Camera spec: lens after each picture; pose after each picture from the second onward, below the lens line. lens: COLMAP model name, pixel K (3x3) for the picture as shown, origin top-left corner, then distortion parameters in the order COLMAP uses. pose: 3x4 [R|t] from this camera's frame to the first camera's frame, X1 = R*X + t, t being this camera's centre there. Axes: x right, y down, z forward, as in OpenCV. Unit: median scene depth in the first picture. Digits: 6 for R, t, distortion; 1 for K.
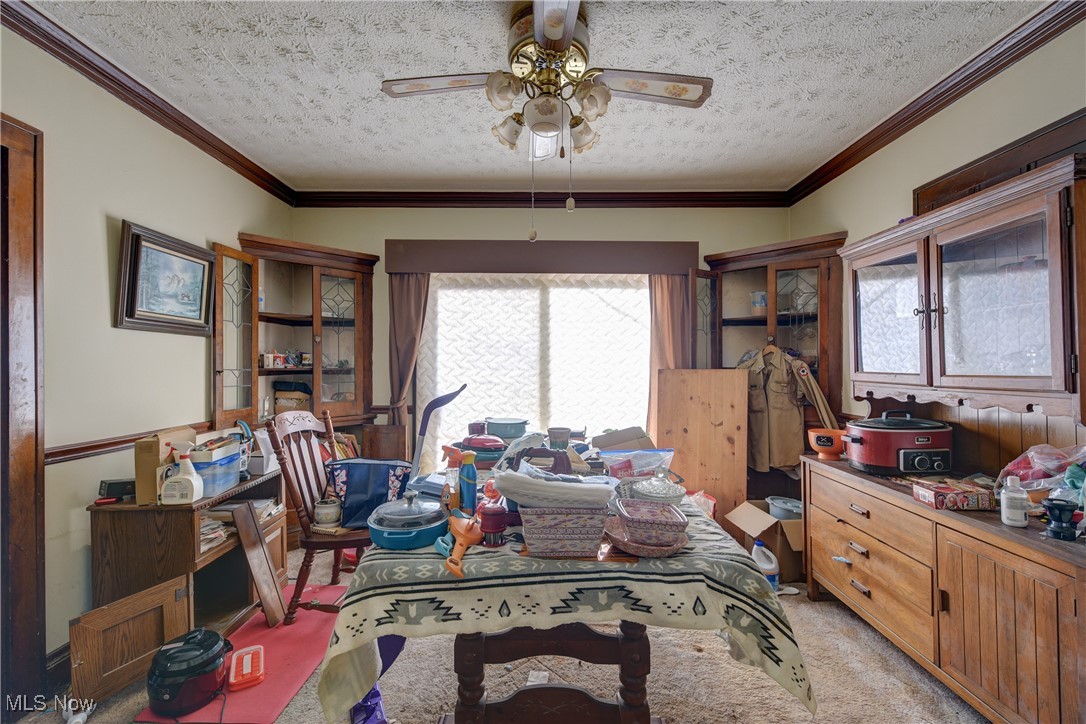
lens RADIAL K [[453.6, 0, 538.2], [0, 453.6, 365.0], [0, 0, 1]] dist [-0.000068, -0.000493]
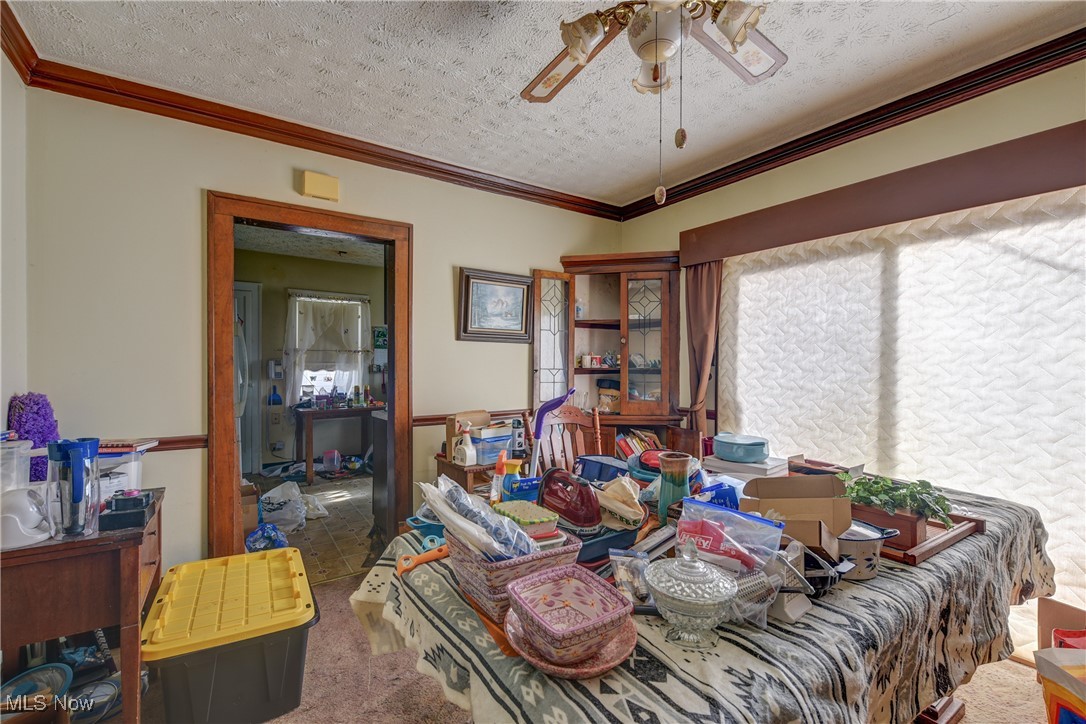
lens RADIAL K [[453.6, 0, 538.2], [0, 453.6, 365.0], [0, 0, 1]] dist [-0.000068, -0.000493]
pose [[0.582620, 0.000778, -0.812745, 0.267246], [0.000820, 0.999998, 0.001545, -0.001900], [0.812745, -0.001567, 0.582618, 0.212868]]
